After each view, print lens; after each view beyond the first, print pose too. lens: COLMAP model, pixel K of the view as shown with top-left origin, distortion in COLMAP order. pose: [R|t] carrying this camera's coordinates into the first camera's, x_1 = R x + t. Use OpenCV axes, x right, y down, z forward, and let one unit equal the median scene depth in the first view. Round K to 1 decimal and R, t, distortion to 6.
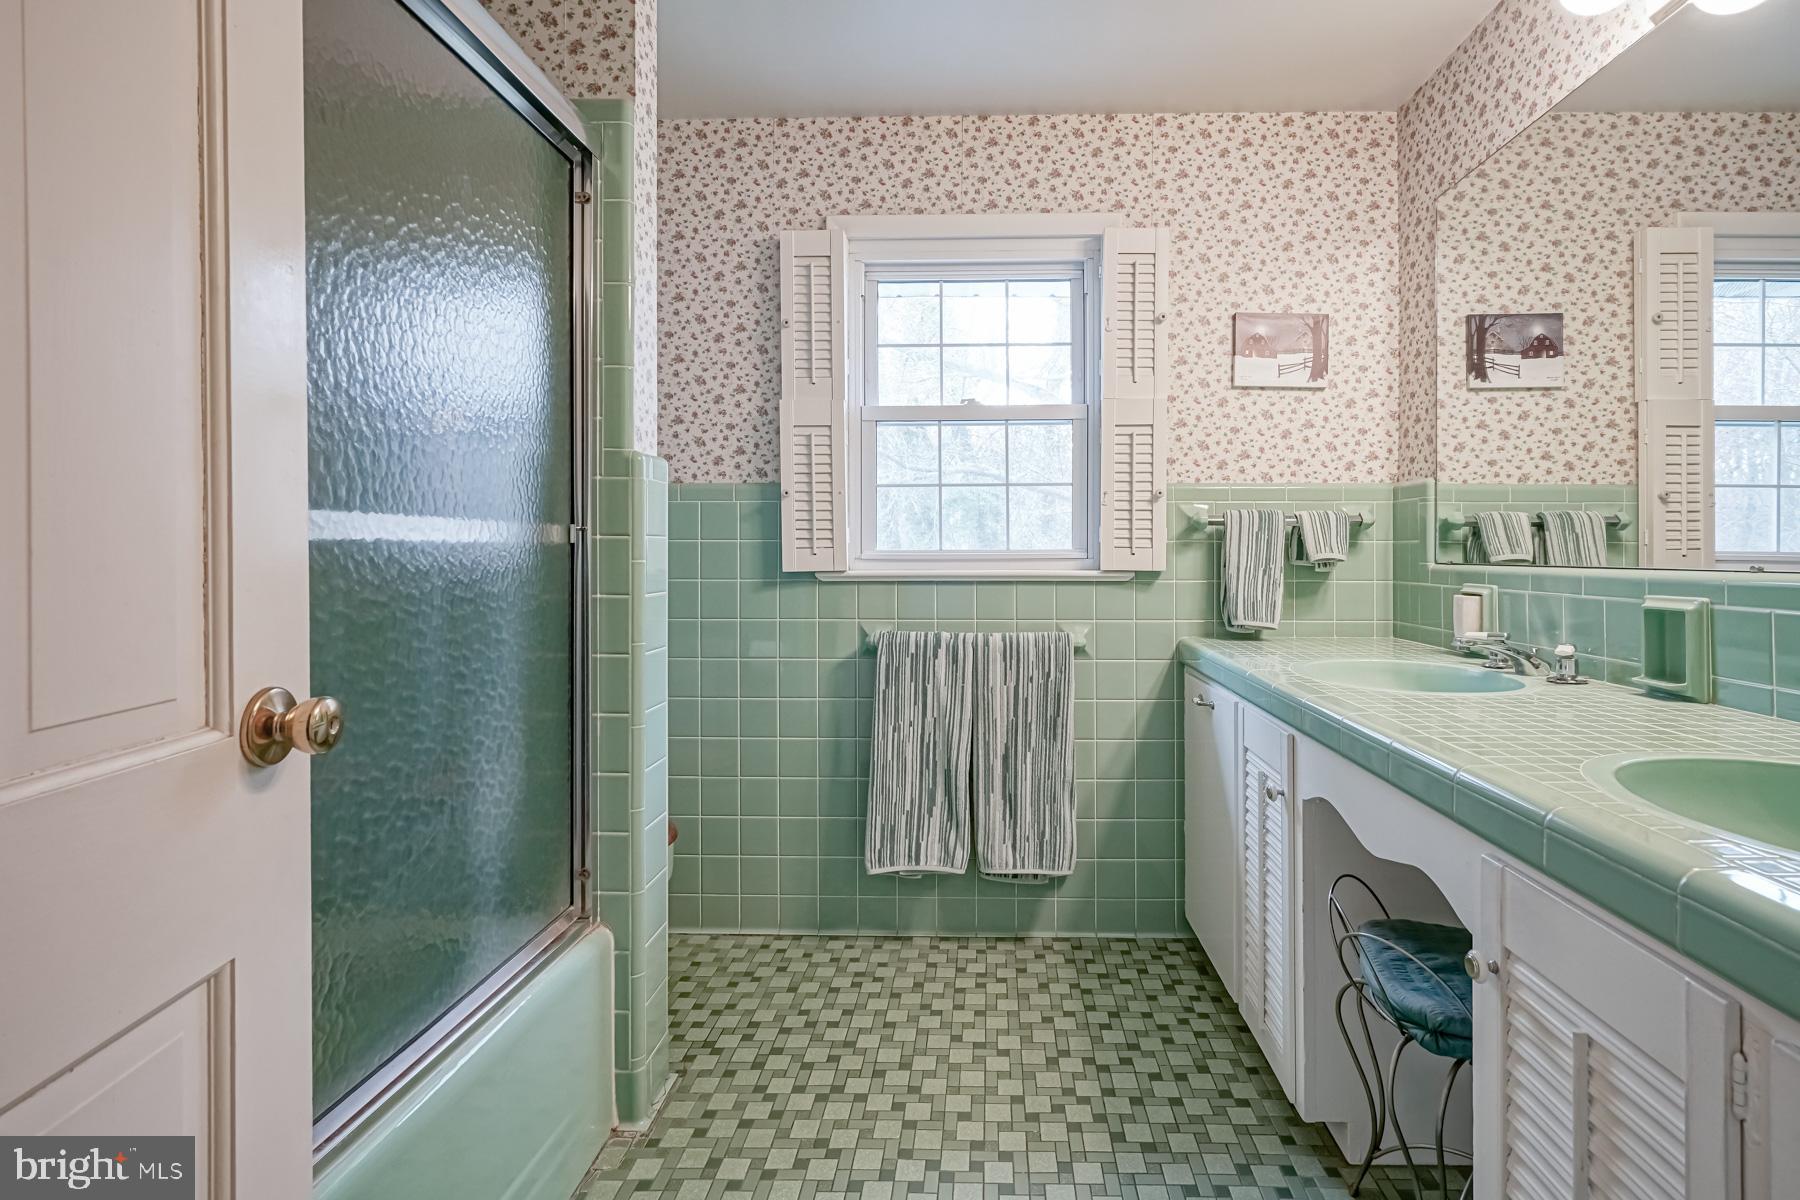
lens RADIAL K [[831.5, 0, 943.3], [0, 831.5, 551.0], [0, 0, 1]] dist [-0.007510, 0.004187]
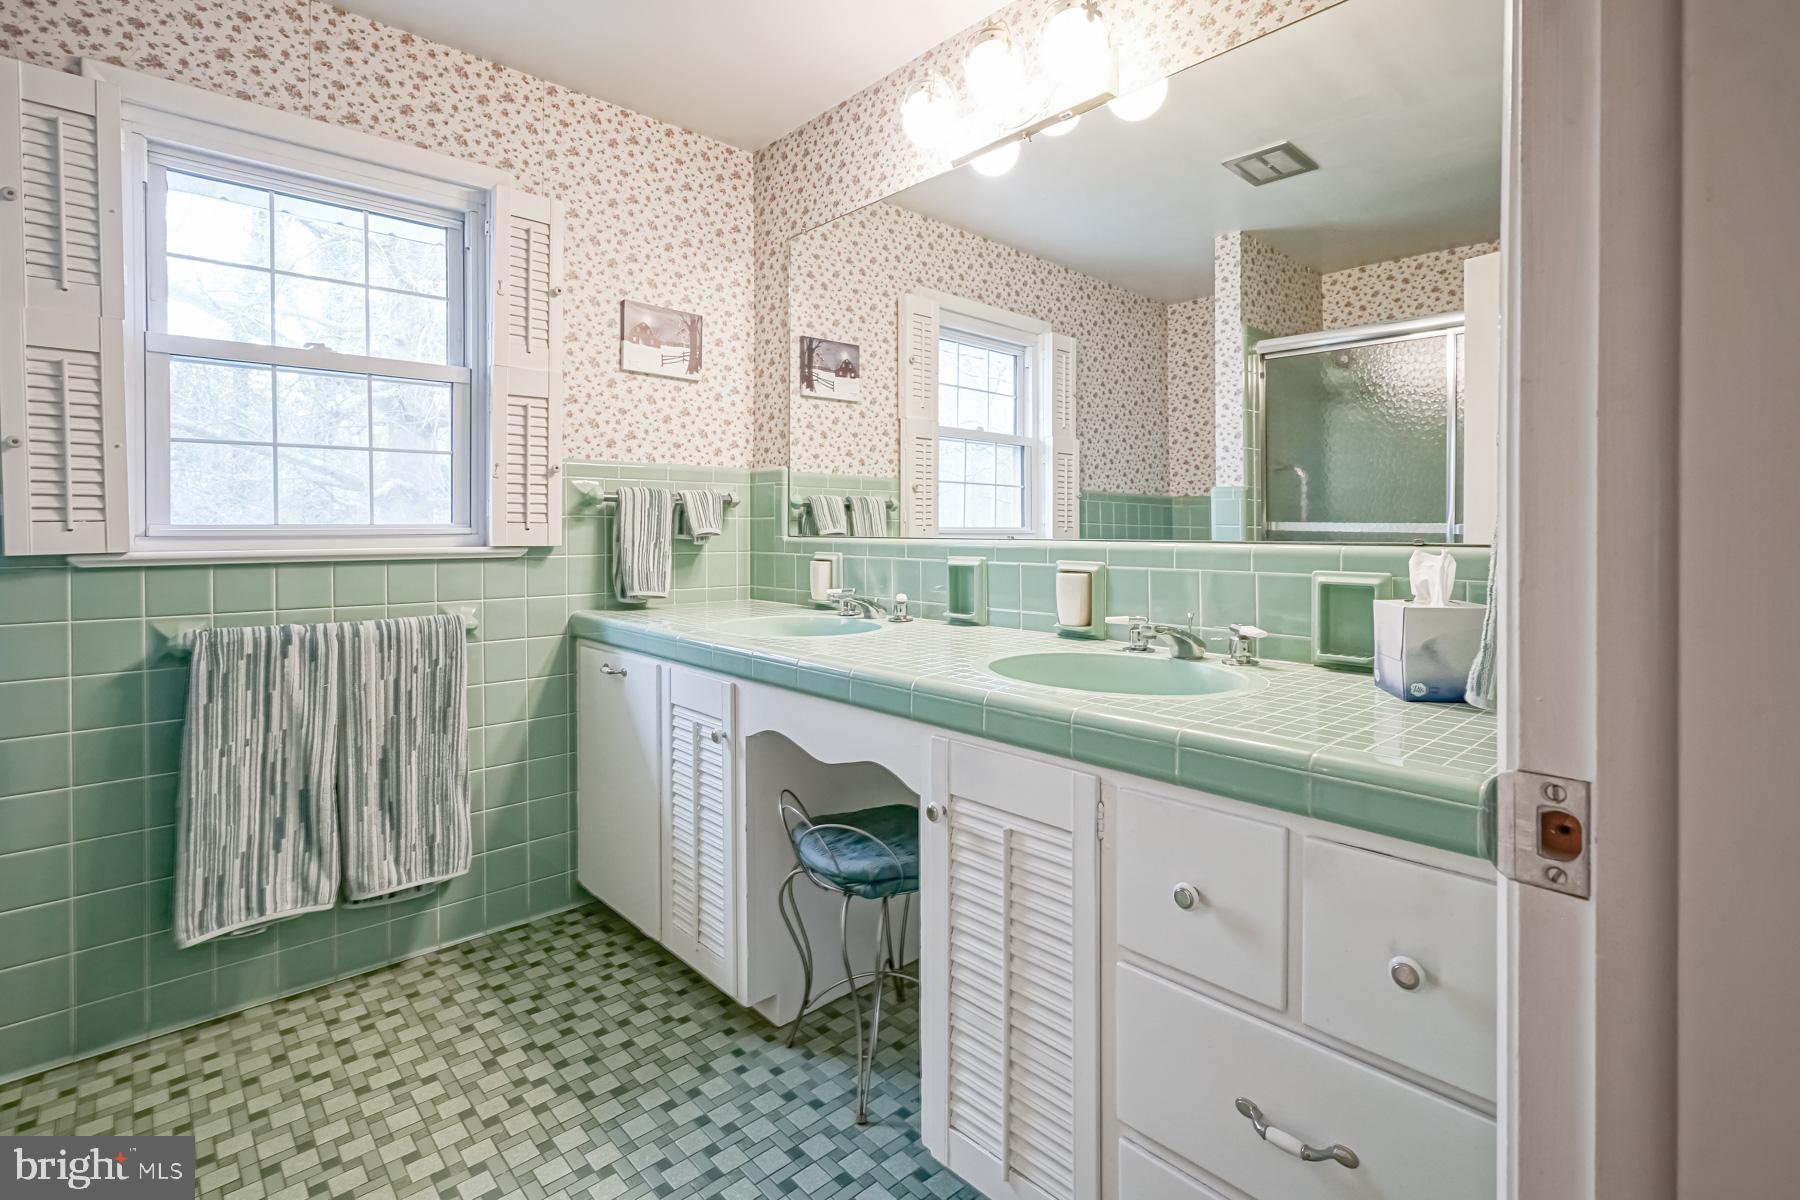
lens RADIAL K [[831.5, 0, 895.1], [0, 831.5, 534.5], [0, 0, 1]] dist [-0.007510, 0.004187]
pose [[0.727809, -0.006172, 0.685752, -0.126289], [-0.000665, 0.999953, 0.009706, 0.000115], [-0.685780, -0.007520, 0.727770, -0.002481]]
